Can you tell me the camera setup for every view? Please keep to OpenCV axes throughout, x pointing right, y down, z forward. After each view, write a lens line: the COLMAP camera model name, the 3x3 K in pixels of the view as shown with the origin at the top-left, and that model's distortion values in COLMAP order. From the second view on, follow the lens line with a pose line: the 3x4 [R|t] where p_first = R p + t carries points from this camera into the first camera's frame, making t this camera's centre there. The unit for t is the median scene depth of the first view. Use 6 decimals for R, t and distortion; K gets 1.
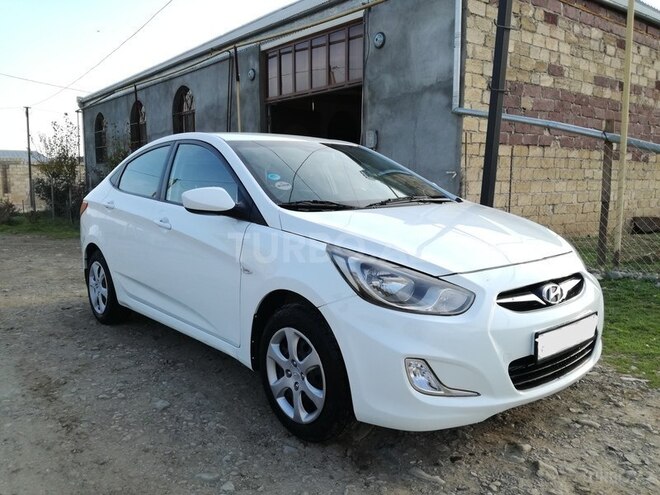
lens RADIAL K [[546.0, 0, 330.0], [0, 546.0, 247.5], [0, 0, 1]] dist [0.039752, -0.092761]
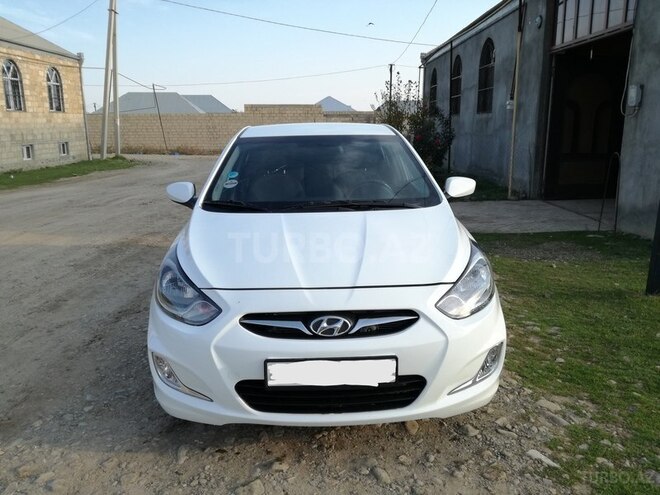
lens RADIAL K [[546.0, 0, 330.0], [0, 546.0, 247.5], [0, 0, 1]] dist [0.039752, -0.092761]
pose [[0.775758, 0.132421, -0.616979, 0.255590], [-0.069959, 0.989755, 0.124466, -0.043881], [0.627140, -0.053392, 0.777074, 0.073853]]
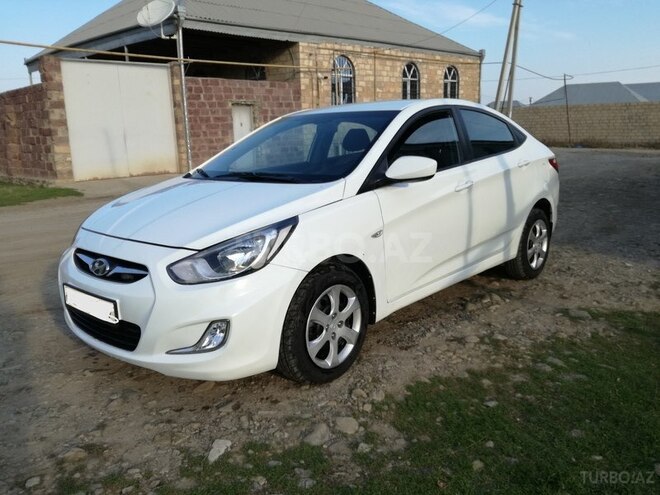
lens RADIAL K [[546.0, 0, 330.0], [0, 546.0, 247.5], [0, 0, 1]] dist [0.039752, -0.092761]
pose [[0.113891, 0.207962, -0.971484, 0.407796], [-0.090727, 0.975937, 0.198279, -0.058281], [0.989342, 0.065558, 0.130019, 0.346267]]
